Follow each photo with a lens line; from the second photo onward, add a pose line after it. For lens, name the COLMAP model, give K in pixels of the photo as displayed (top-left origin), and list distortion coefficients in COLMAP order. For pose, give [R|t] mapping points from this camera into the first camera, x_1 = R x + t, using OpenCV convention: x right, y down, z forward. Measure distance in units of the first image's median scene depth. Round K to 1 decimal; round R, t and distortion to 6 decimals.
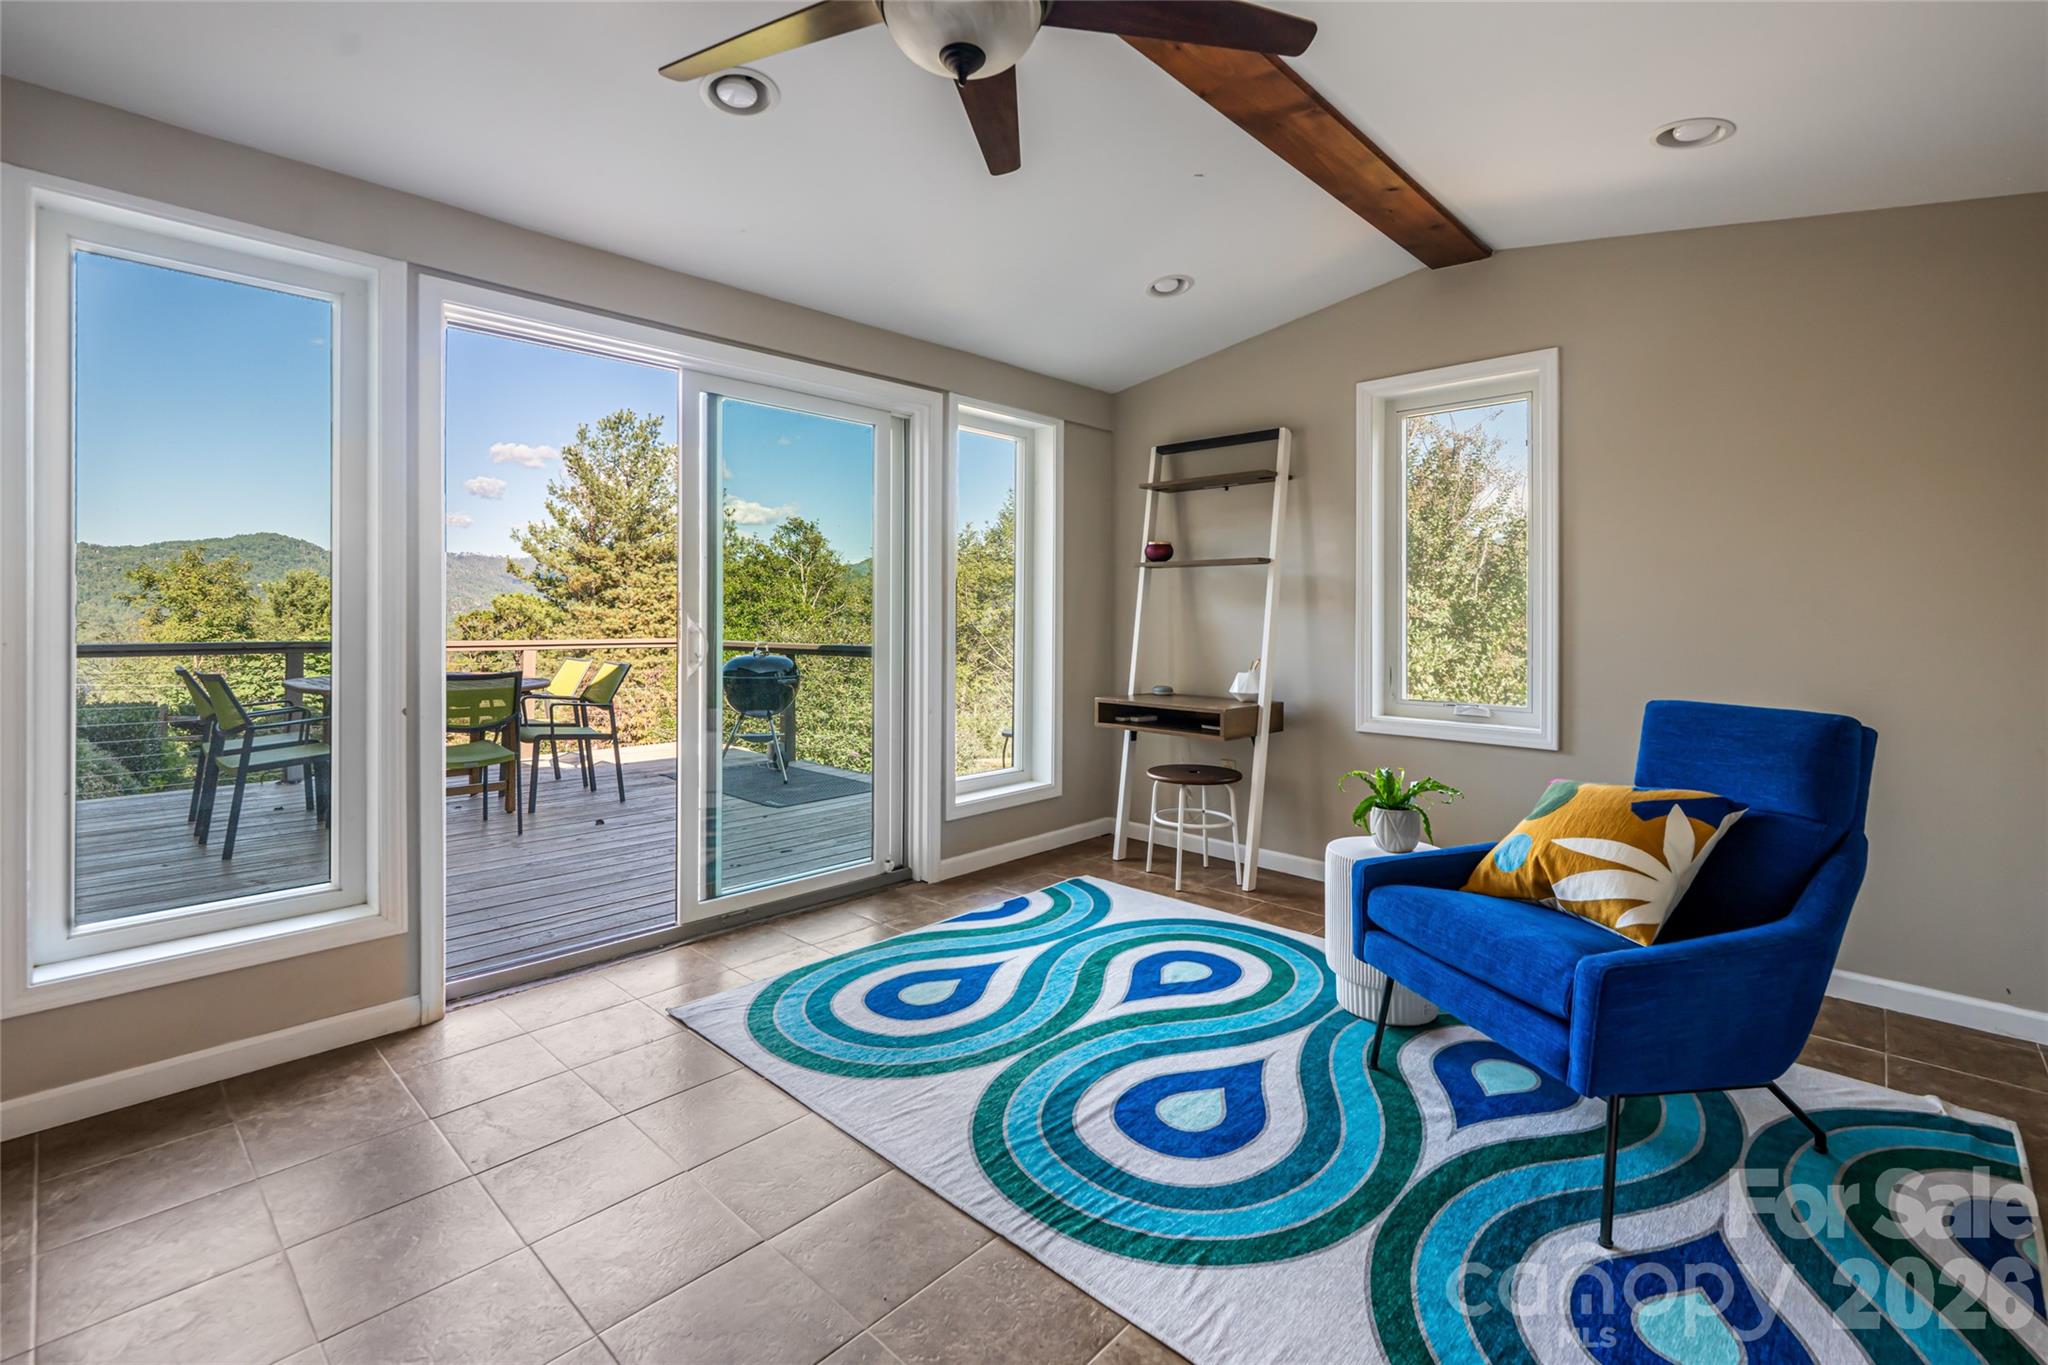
lens RADIAL K [[923.6, 0, 1044.8], [0, 923.6, 618.7], [0, 0, 1]] dist [-0.000086, 0.000428]
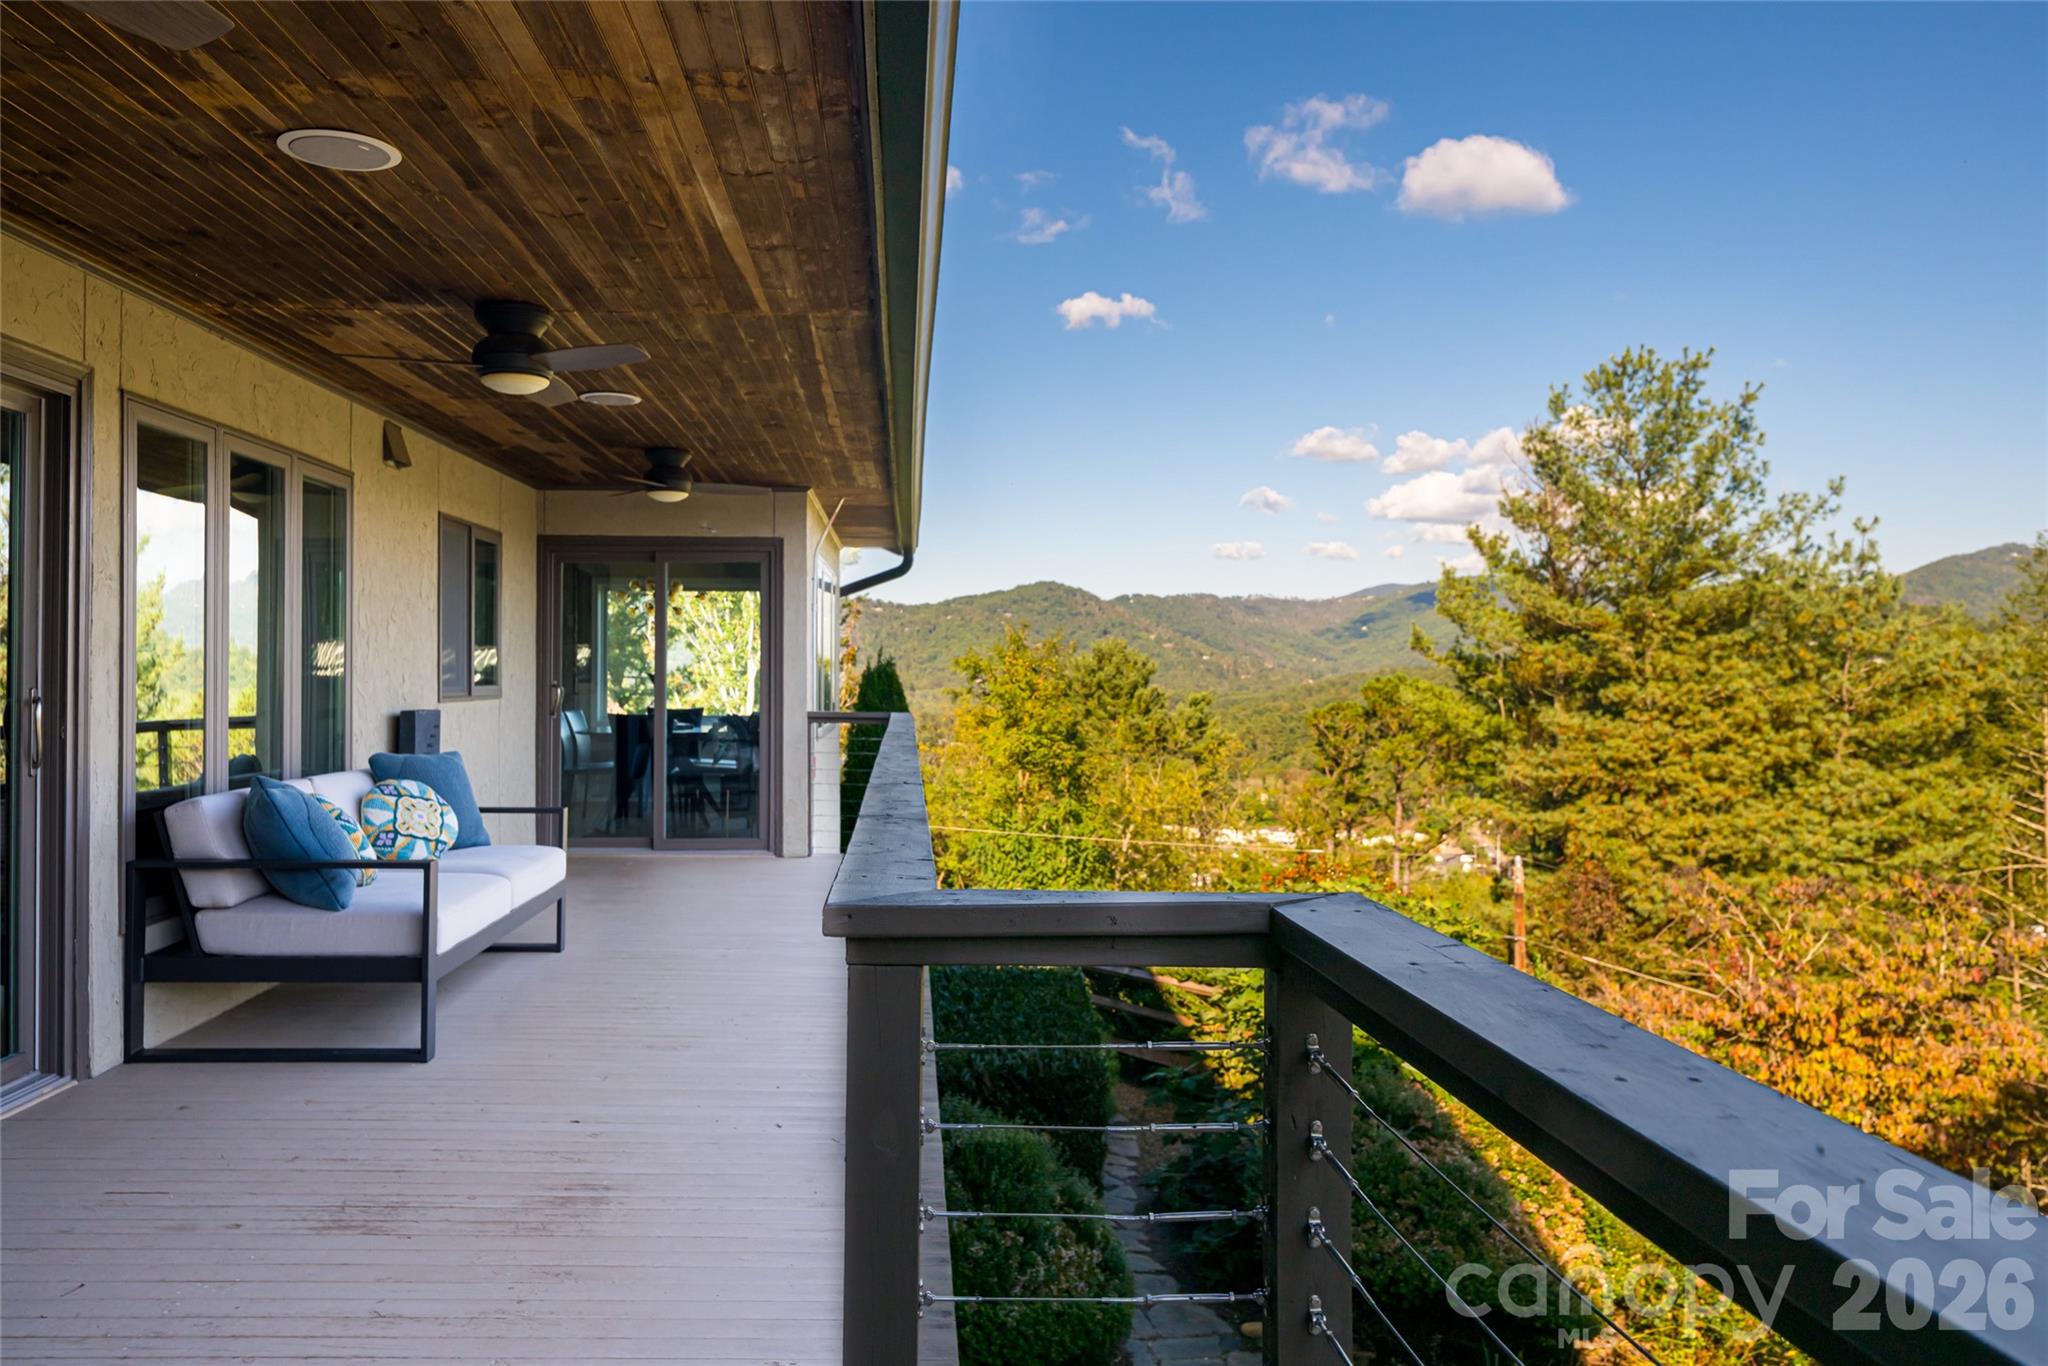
lens RADIAL K [[1471.4, 0, 951.8], [0, 1471.4, 635.5], [0, 0, 1]] dist [-0.011448, -0.002019]
pose [[0.722763, -0.023237, -0.690705, -0.156455], [-0.000326, 0.999423, -0.033965, -0.030684], [0.691096, 0.024774, 0.722338, 0.118328]]
